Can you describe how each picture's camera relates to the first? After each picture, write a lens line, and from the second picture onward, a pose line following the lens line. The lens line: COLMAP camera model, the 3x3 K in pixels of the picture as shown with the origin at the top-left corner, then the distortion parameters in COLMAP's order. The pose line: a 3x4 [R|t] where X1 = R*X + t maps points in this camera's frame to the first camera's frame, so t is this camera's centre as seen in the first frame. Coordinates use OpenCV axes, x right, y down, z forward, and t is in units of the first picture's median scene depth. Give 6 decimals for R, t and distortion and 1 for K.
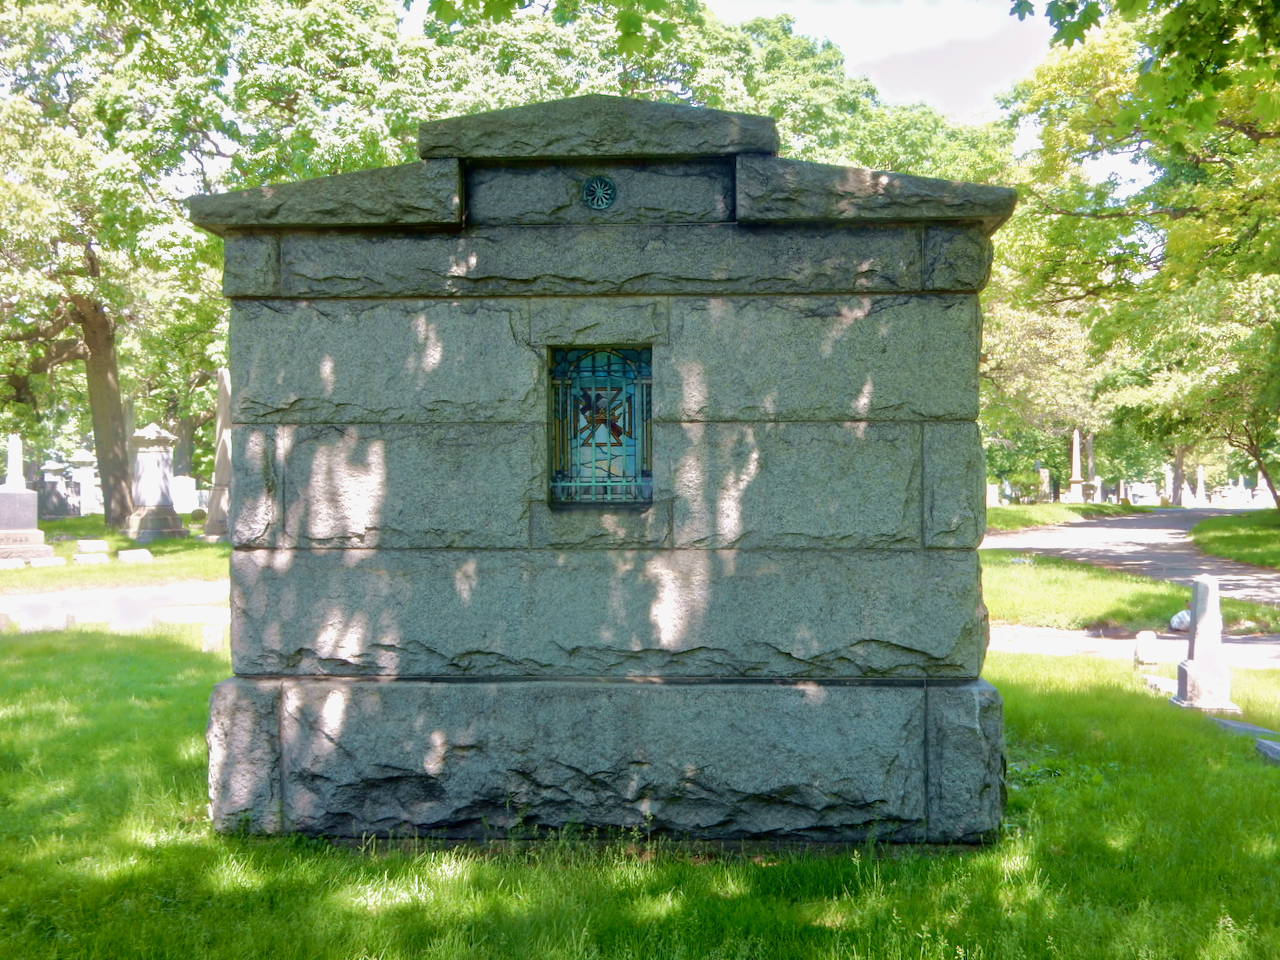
lens RADIAL K [[1576.5, 0, 637.5], [0, 1576.5, 480.6], [0, 0, 1]] dist [-0.021330, 0.000000]
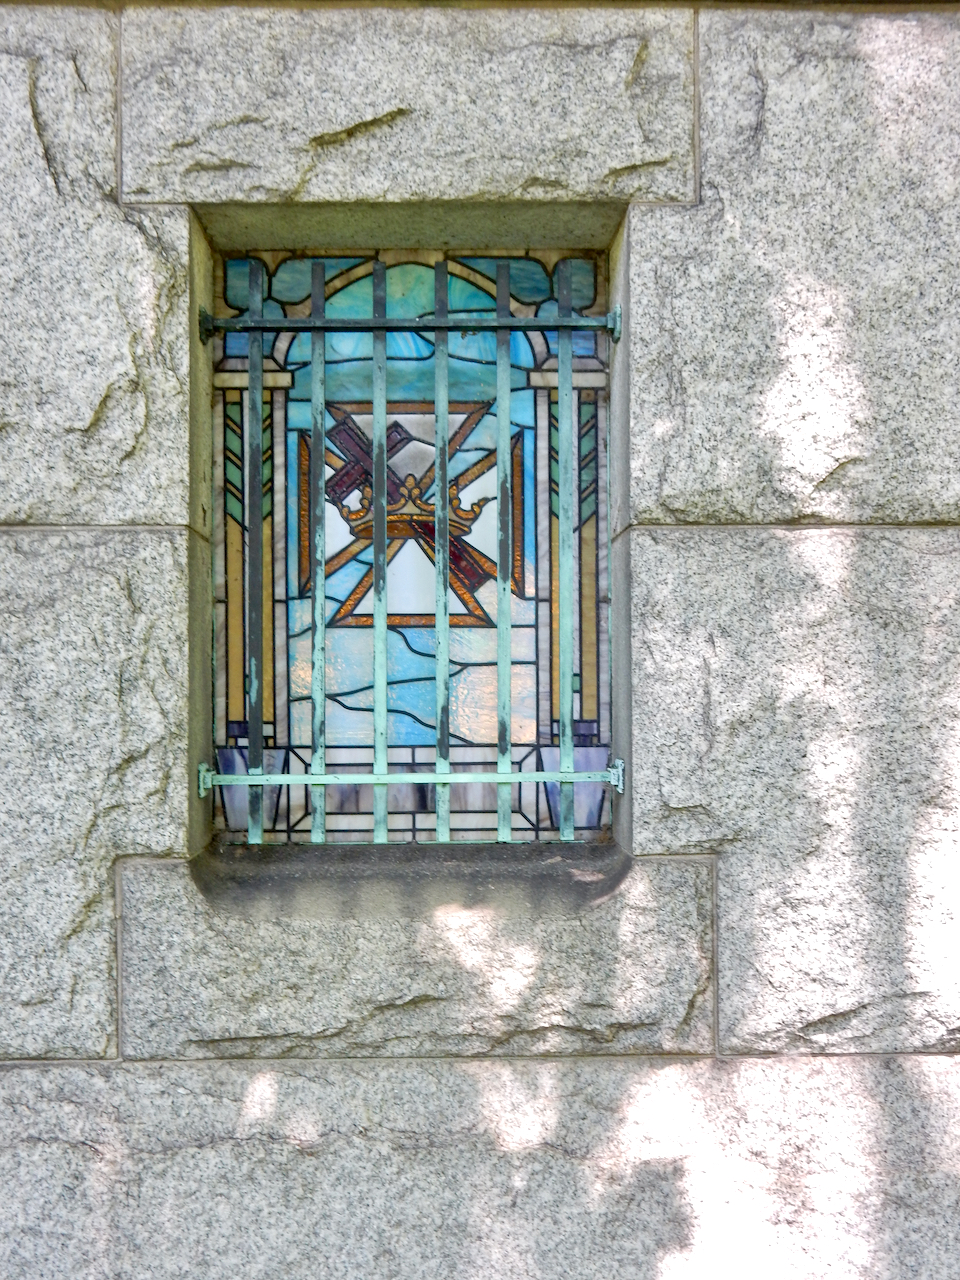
lens RADIAL K [[1576.5, 0, 488.2], [0, 1576.5, 641.0], [0, 0, 1]] dist [-0.021330, 0.000000]
pose [[0.995727, 0.000905, 0.092337, -0.034187], [0.001629, 0.999624, -0.027359, -0.012727], [-0.092327, 0.027392, 0.995352, 0.757357]]
